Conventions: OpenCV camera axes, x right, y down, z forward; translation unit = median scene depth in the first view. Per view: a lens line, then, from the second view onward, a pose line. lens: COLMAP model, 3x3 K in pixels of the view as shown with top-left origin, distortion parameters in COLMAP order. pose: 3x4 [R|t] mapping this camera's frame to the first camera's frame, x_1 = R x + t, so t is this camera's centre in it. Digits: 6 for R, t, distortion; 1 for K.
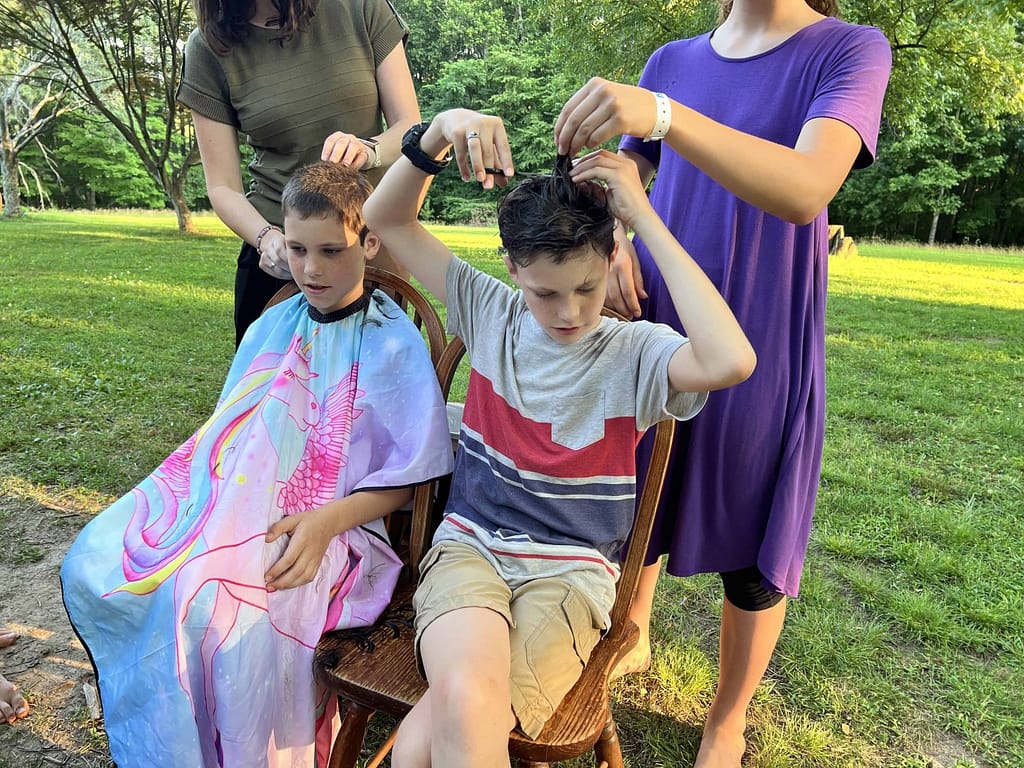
lens RADIAL K [[759.6, 0, 511.8], [0, 759.6, 408.6], [0, 0, 1]] dist [0.037384, -0.043357]
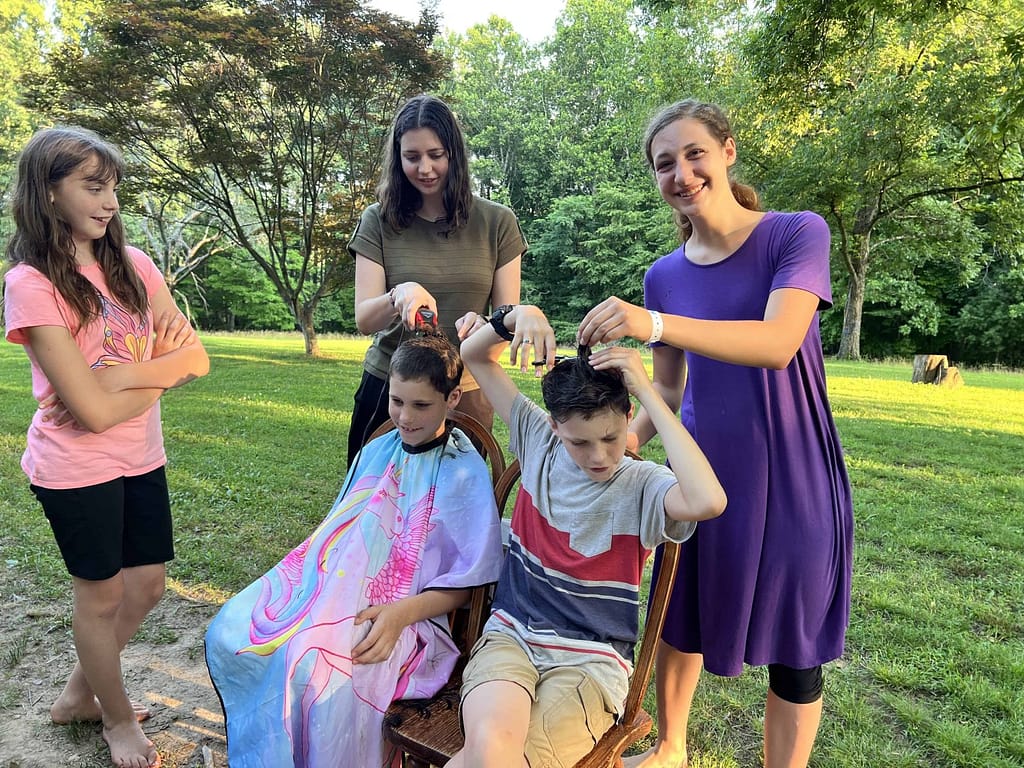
lens RADIAL K [[759.6, 0, 511.8], [0, 759.6, 408.6], [0, 0, 1]] dist [0.037384, -0.043357]
pose [[0.990629, 0.017528, -0.135450, 0.050156], [-0.038233, 0.987670, -0.151811, -0.000707], [0.131119, 0.155567, 0.979085, -0.130546]]
